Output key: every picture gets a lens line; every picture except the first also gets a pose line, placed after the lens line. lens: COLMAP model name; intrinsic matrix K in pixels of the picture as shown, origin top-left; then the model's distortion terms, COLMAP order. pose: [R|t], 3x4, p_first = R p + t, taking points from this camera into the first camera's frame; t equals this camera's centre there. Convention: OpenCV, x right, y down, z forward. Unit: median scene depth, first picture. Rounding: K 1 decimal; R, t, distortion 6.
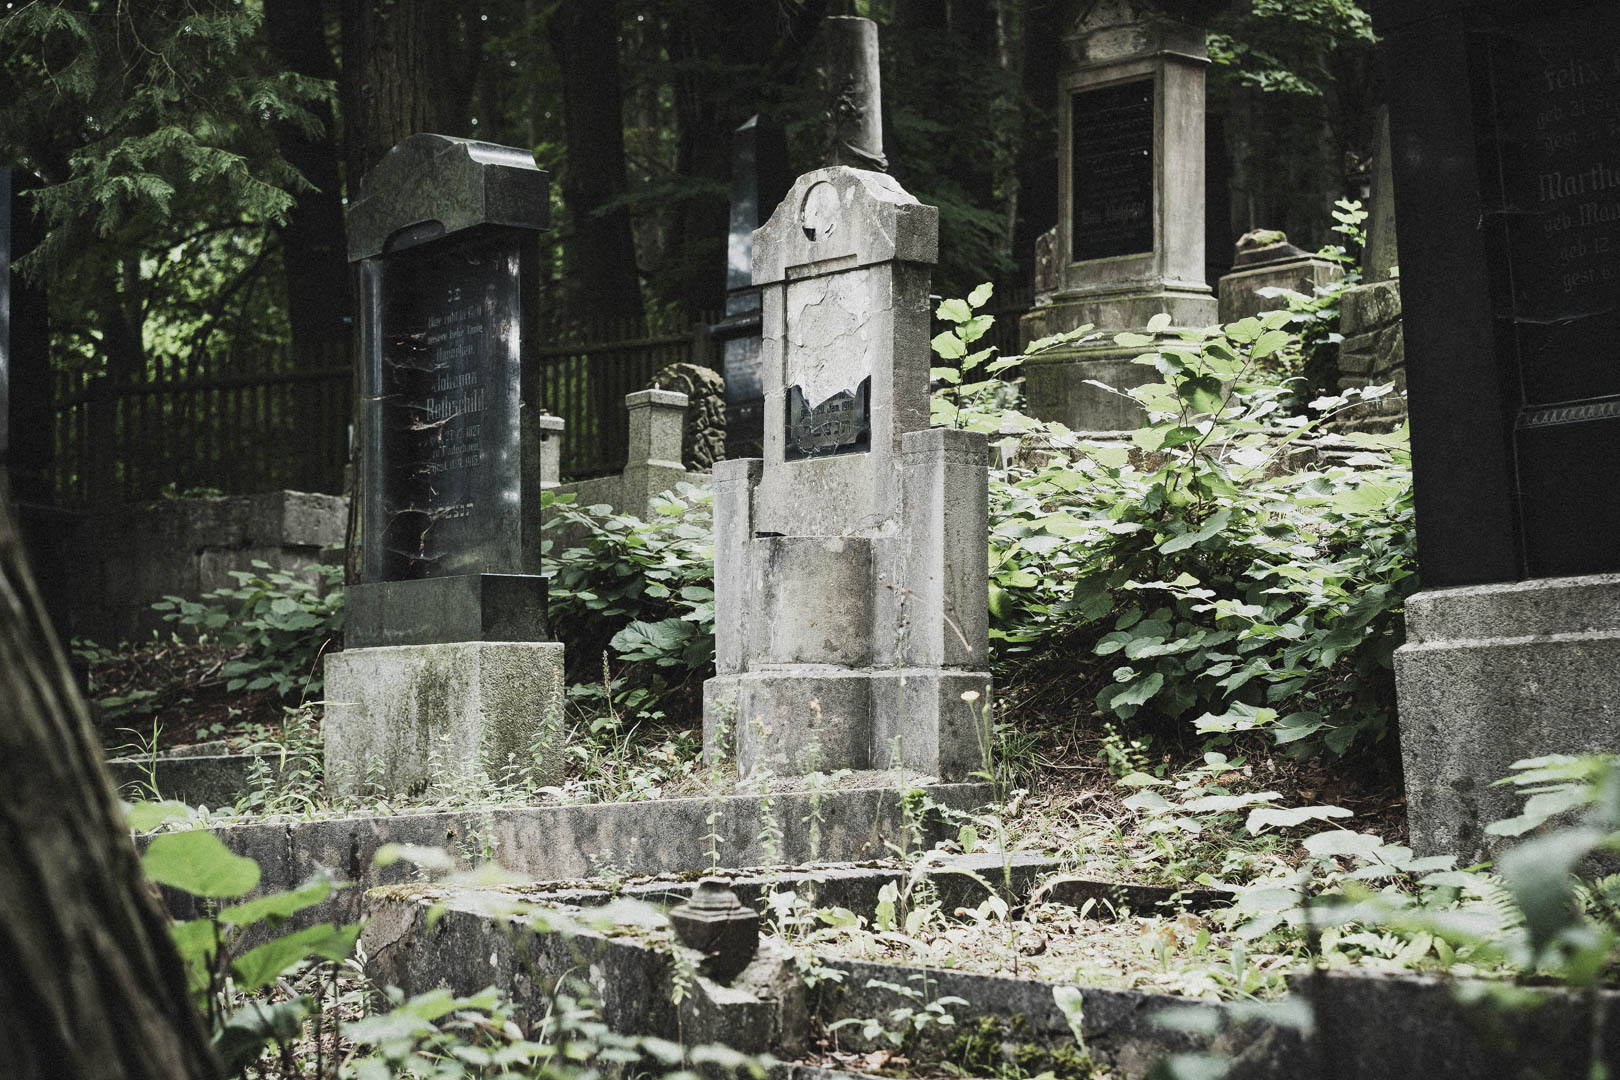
lens RADIAL K [[2384.6, 0, 814.9], [0, 2384.6, 541.9], [0, 0, 1]] dist [-0.002940, 0.000000]
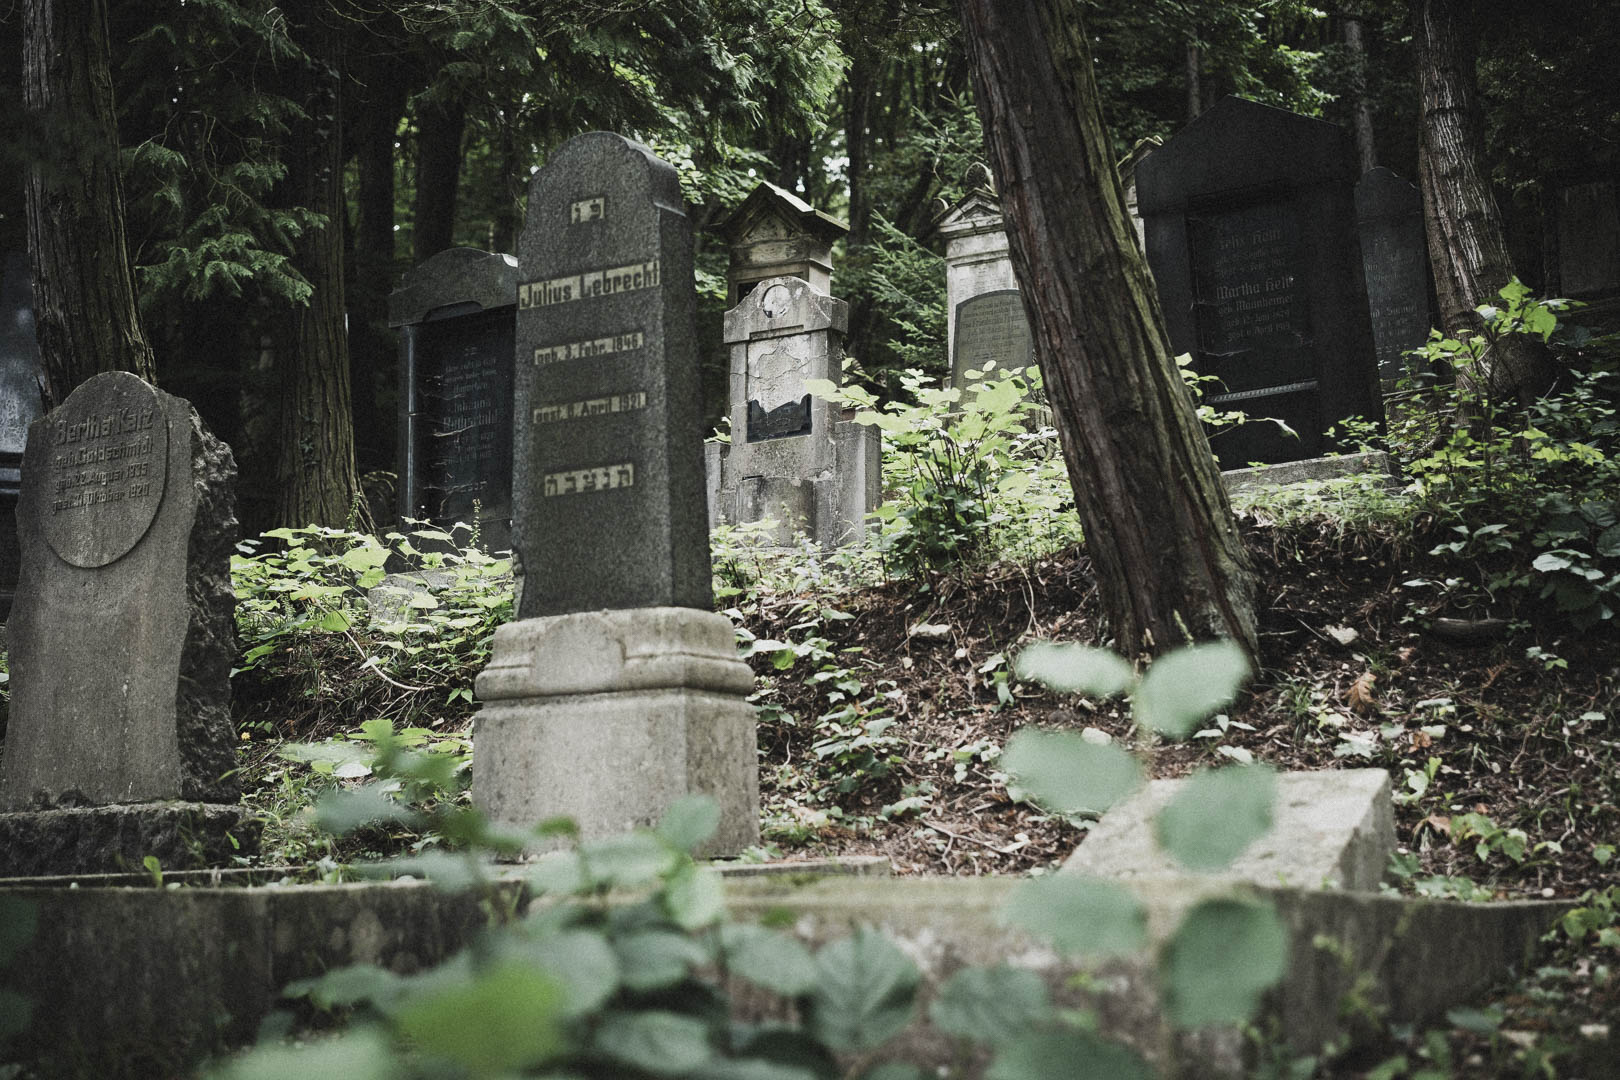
lens RADIAL K [[2384.6, 0, 808.0], [0, 2384.6, 538.4], [0, 0, 1]] dist [-0.002940, 0.000000]
pose [[0.946873, 0.057240, 0.316473, -0.516944], [-0.018973, 0.992262, -0.122703, 0.247732], [-0.321047, 0.110180, 0.940632, -0.636839]]
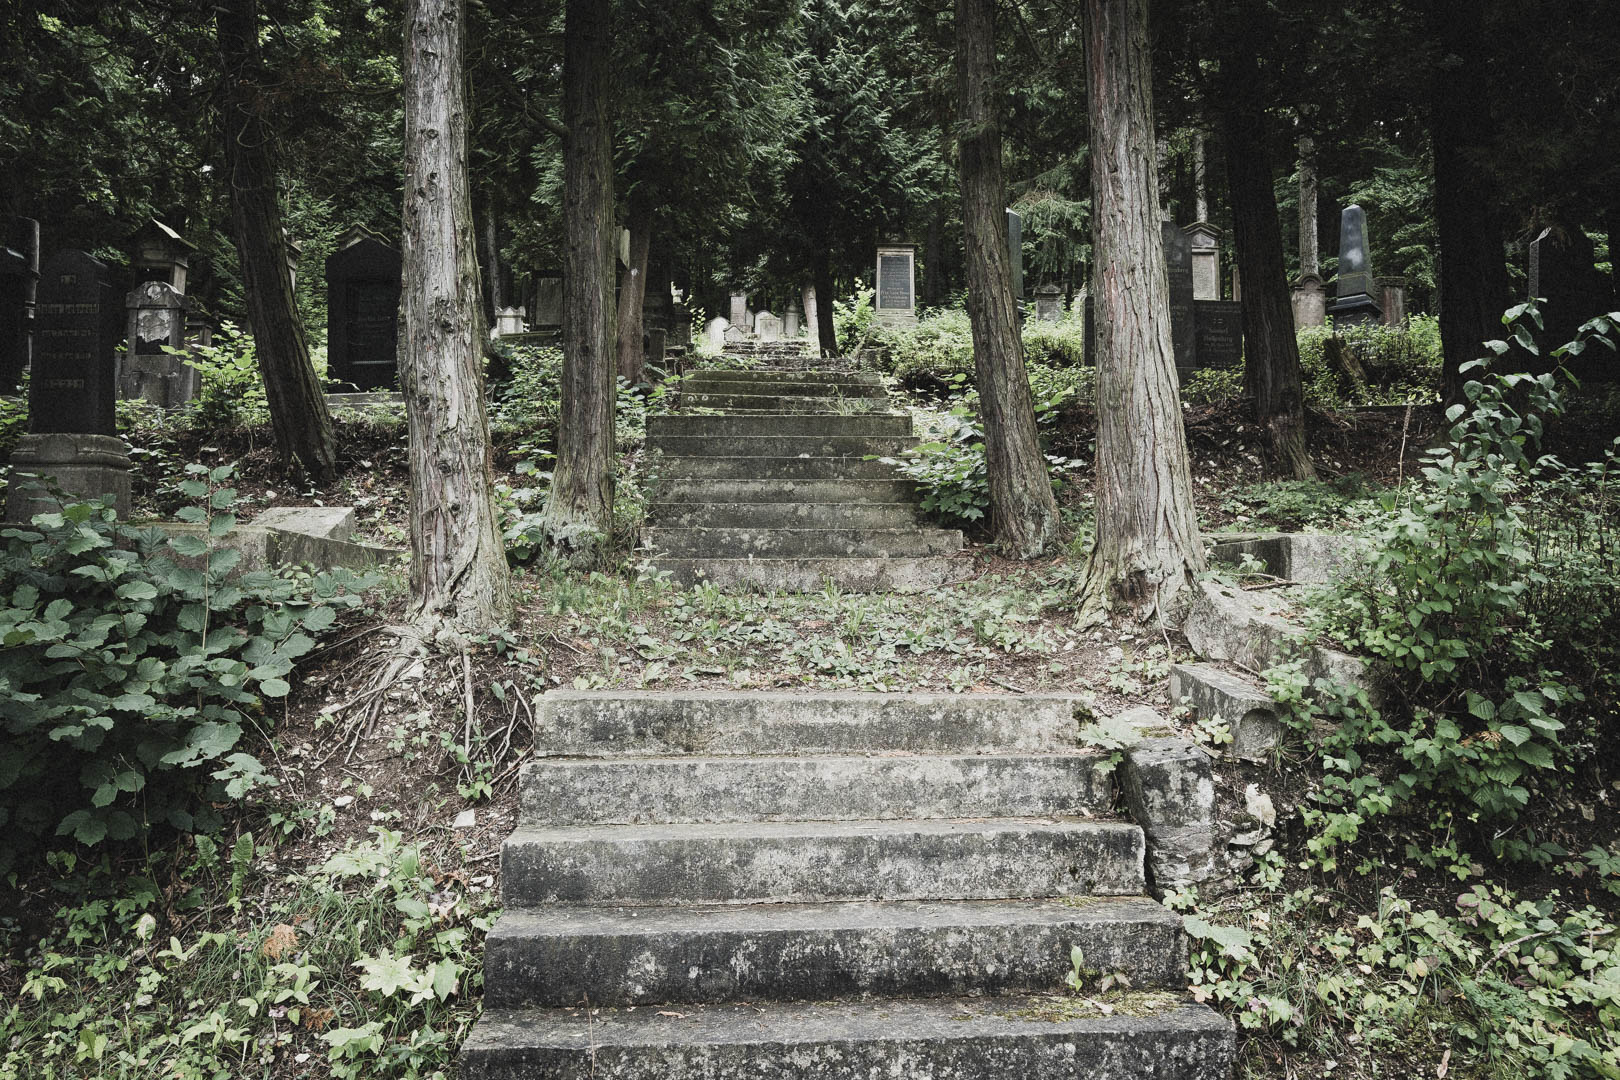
lens RADIAL K [[1245.7, 0, 802.6], [0, 1245.7, 548.1], [0, 0, 1]] dist [-0.009167, 0.002947]
pose [[0.695627, 0.064992, 0.715457, -0.673370], [-0.058603, 0.997714, -0.033654, 0.279284], [-0.716009, -0.018517, 0.697846, -1.155393]]
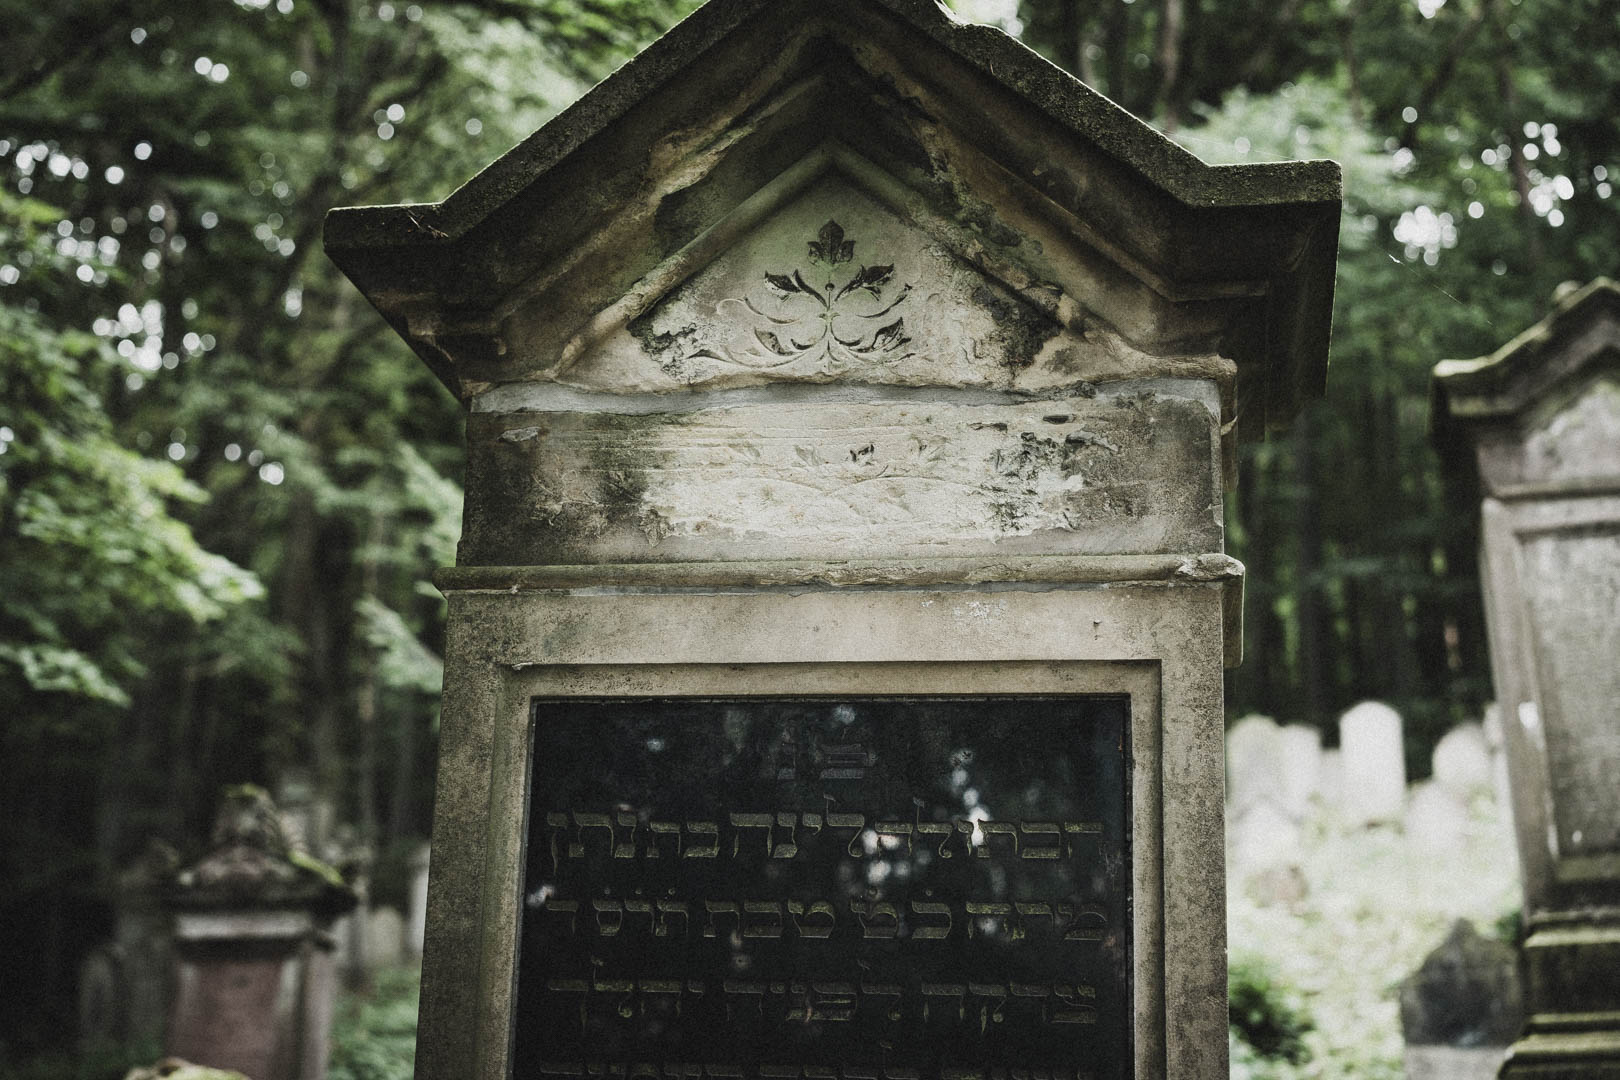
lens RADIAL K [[2384.6, 0, 810.1], [0, 2384.6, 539.9], [0, 0, 1]] dist [-0.002940, 0.000000]
pose [[0.761189, 0.203485, 0.615780, 0.016526], [-0.041345, 0.962796, -0.267049, -0.254662], [-0.647211, 0.177816, 0.741282, 1.428802]]
